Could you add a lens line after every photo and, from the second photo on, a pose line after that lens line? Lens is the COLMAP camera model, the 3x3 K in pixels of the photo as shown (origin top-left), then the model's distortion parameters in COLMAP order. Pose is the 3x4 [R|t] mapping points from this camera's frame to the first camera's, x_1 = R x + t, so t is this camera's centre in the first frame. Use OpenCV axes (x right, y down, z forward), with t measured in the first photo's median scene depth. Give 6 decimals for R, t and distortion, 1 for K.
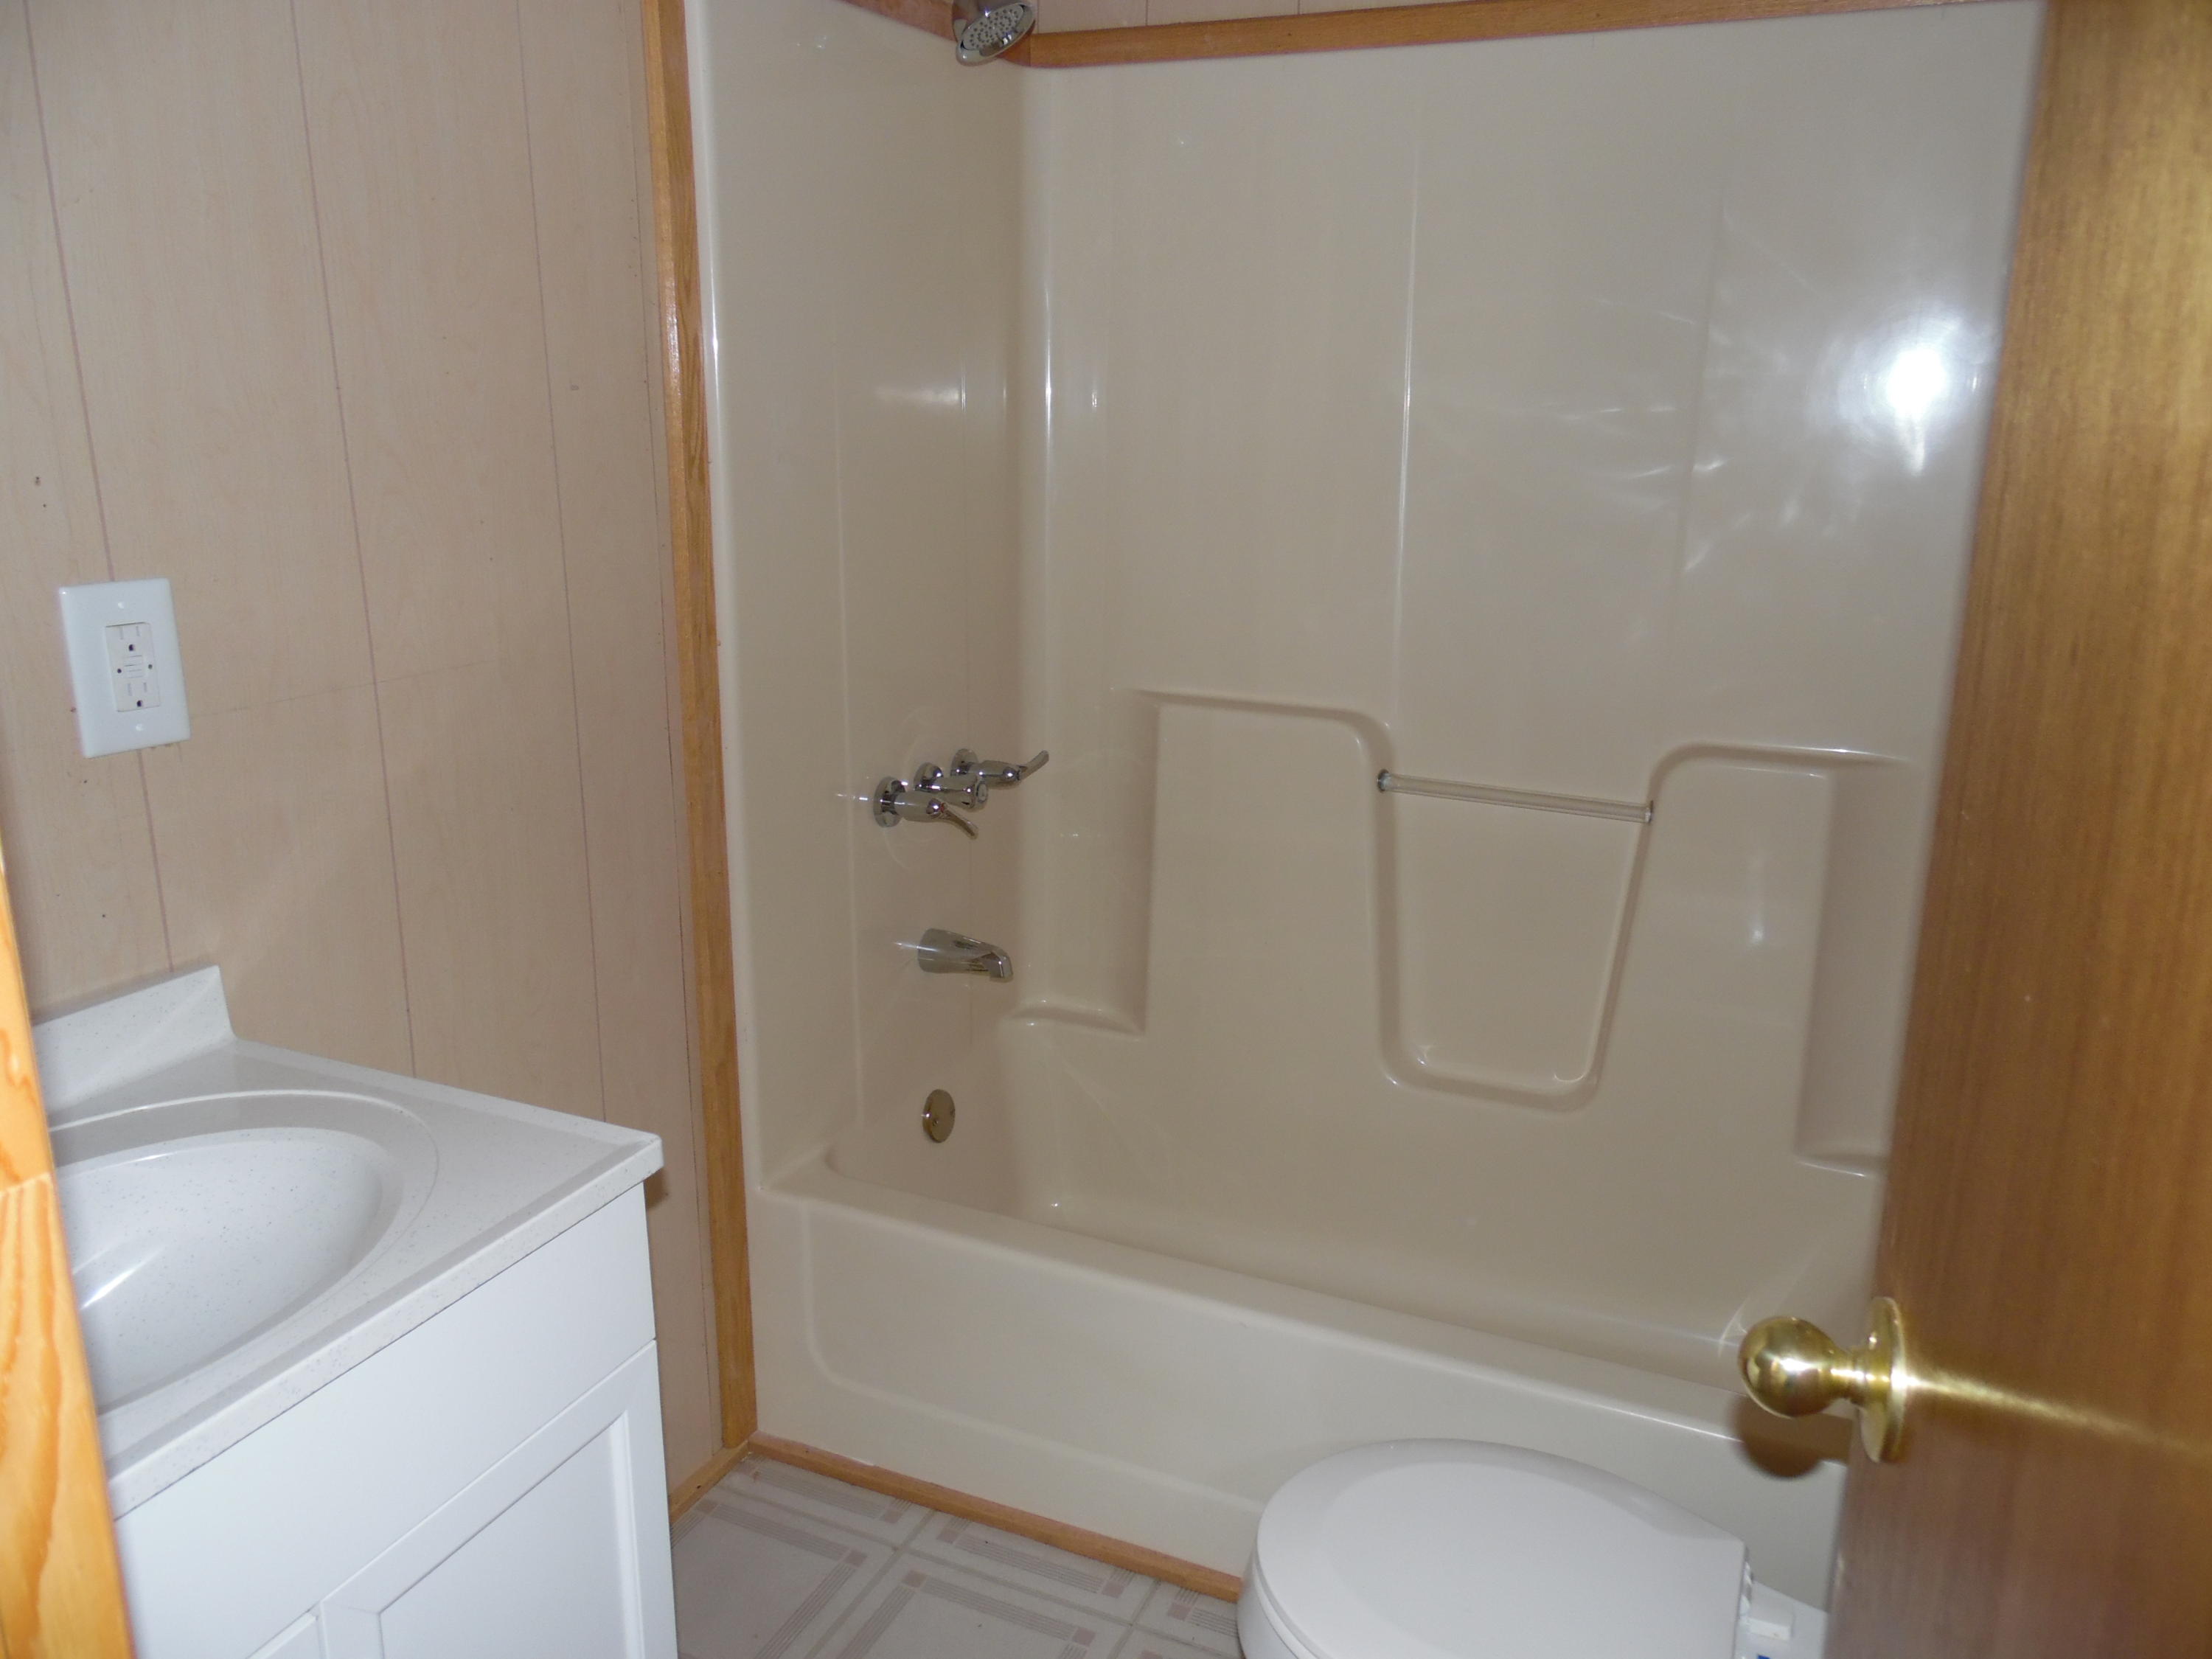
lens RADIAL K [[1657.8, 0, 1107.0], [0, 1657.8, 819.6], [0, 0, 1]] dist [-0.035957, 0.079609]
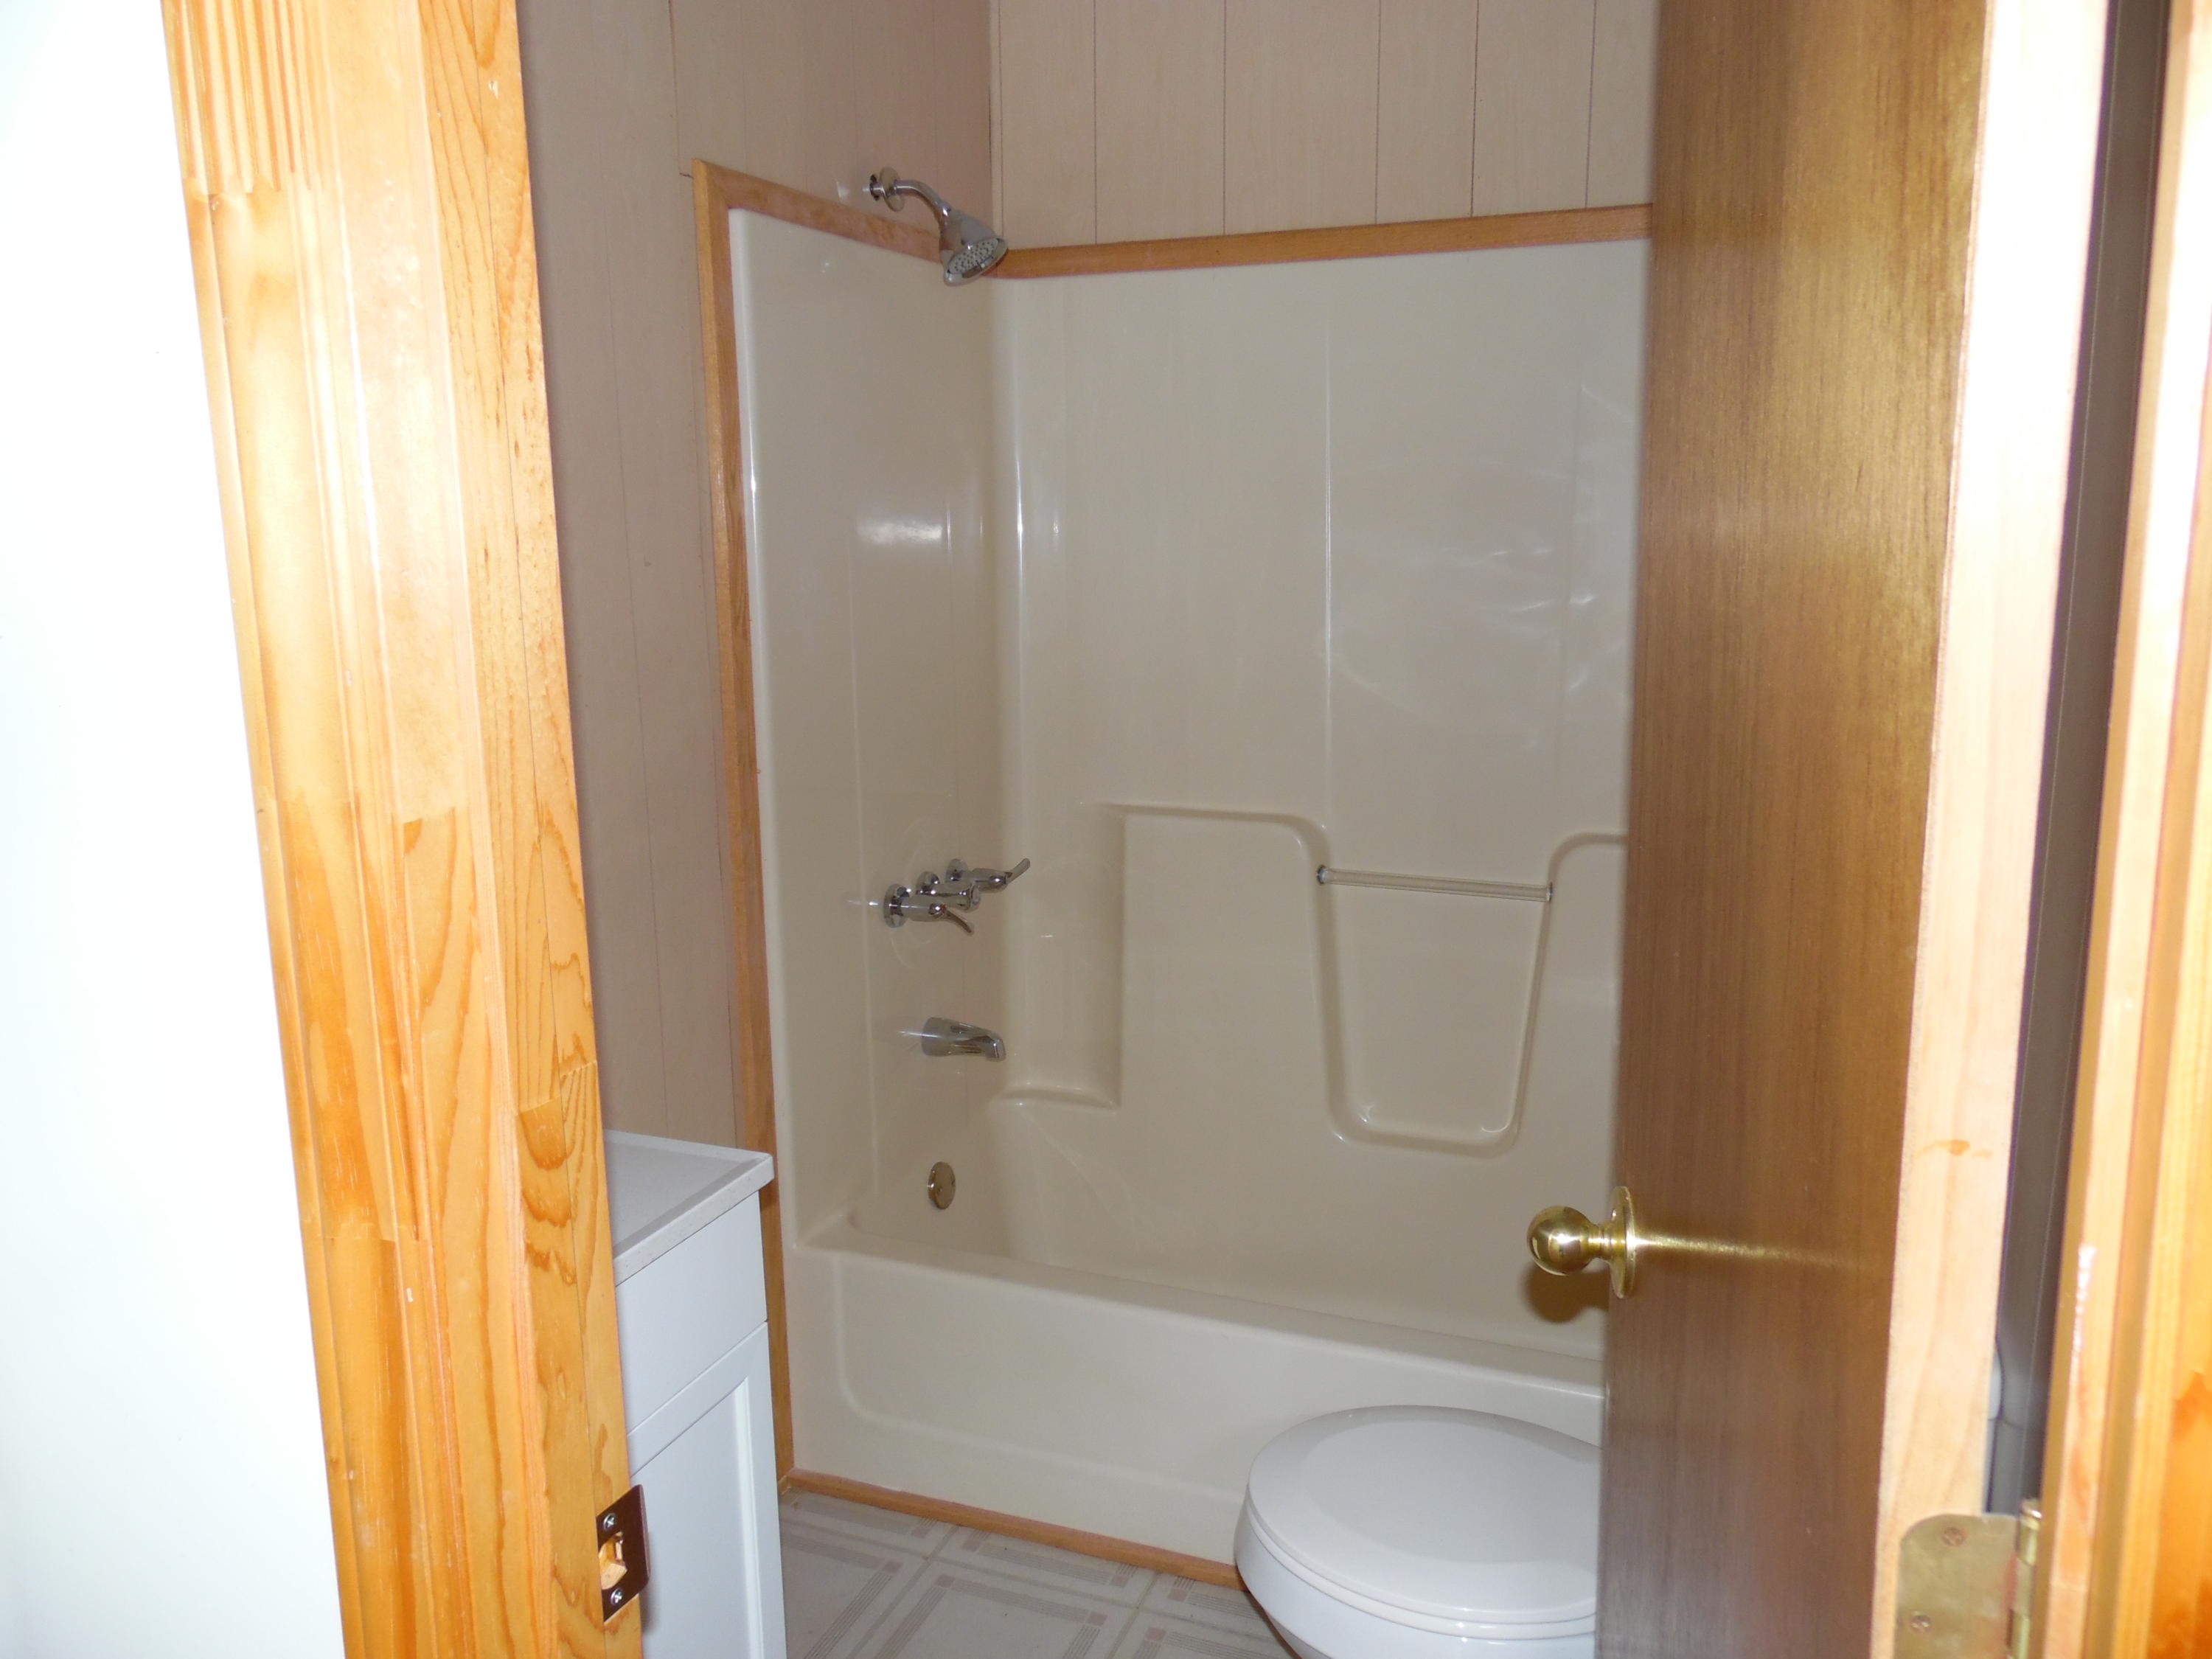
lens RADIAL K [[1645.3, 0, 1105.5], [0, 1645.3, 818.0], [0, 0, 1]] dist [-0.002475, -0.000455]
pose [[0.998823, -0.030121, 0.038010, -0.030259], [0.032905, 0.996650, -0.074874, 0.020806], [-0.035627, 0.076037, 0.996468, -0.161937]]
